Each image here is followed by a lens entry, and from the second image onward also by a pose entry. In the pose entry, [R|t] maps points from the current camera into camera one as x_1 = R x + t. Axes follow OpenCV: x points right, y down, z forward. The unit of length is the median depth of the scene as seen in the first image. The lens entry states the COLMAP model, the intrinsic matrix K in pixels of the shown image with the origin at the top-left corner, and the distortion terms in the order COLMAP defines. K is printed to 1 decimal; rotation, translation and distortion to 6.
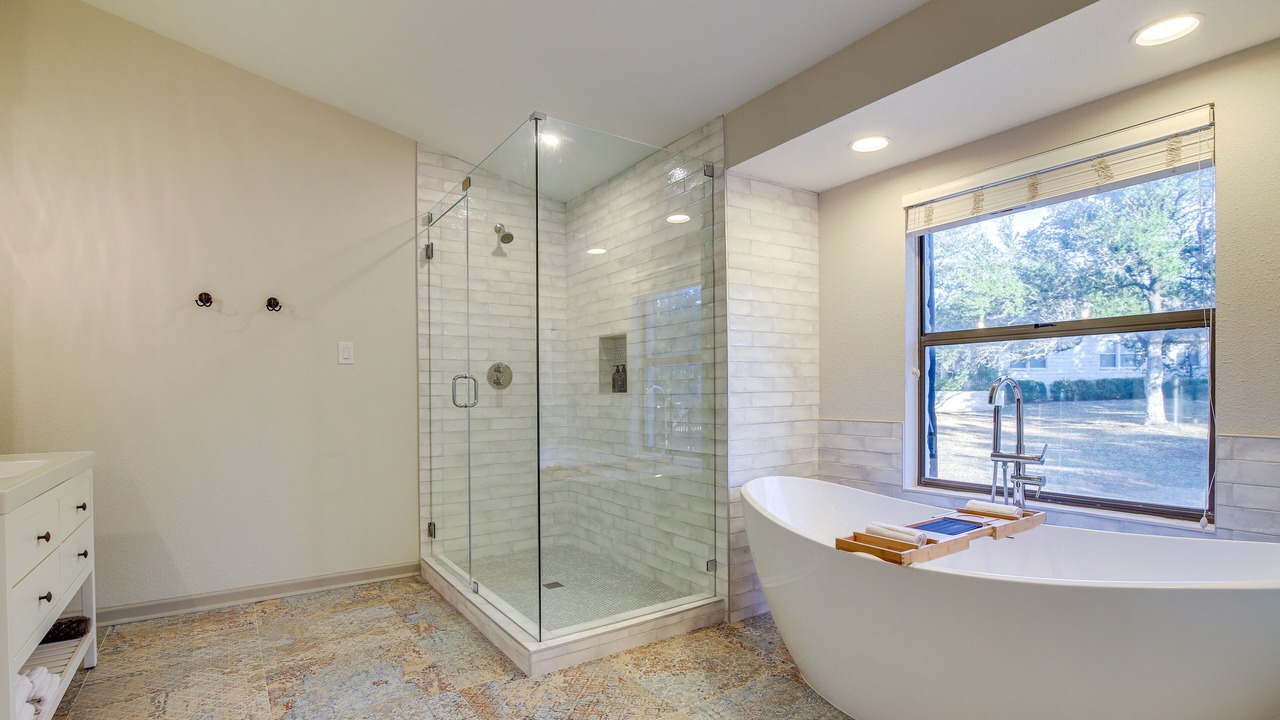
lens RADIAL K [[596.6, 0, 634.2], [0, 596.6, 367.9], [0, 0, 1]] dist [0.000089, -0.000435]
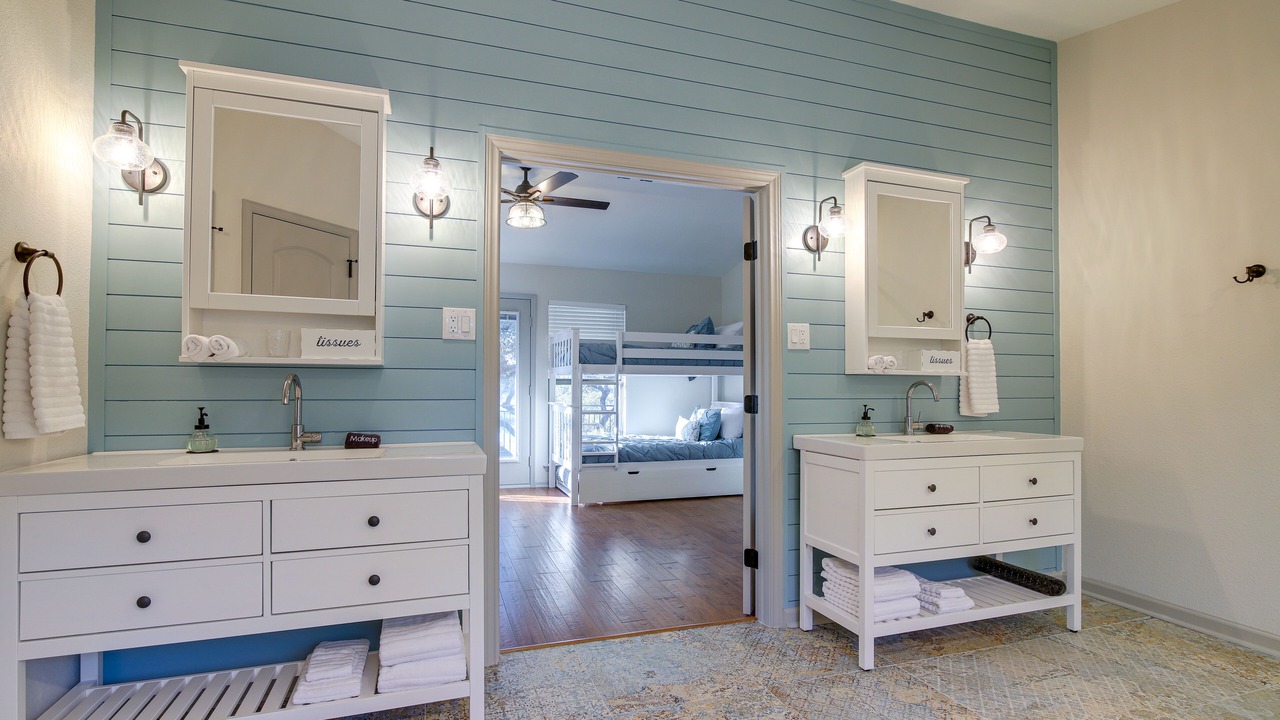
lens RADIAL K [[596.6, 0, 634.2], [0, 596.6, 367.9], [0, 0, 1]] dist [0.000089, -0.000435]
pose [[-0.257298, -0.026923, -0.965957, 0.297493], [0.035166, 0.998689, -0.037203, 0.017562], [0.965692, -0.043541, -0.256014, 0.385772]]
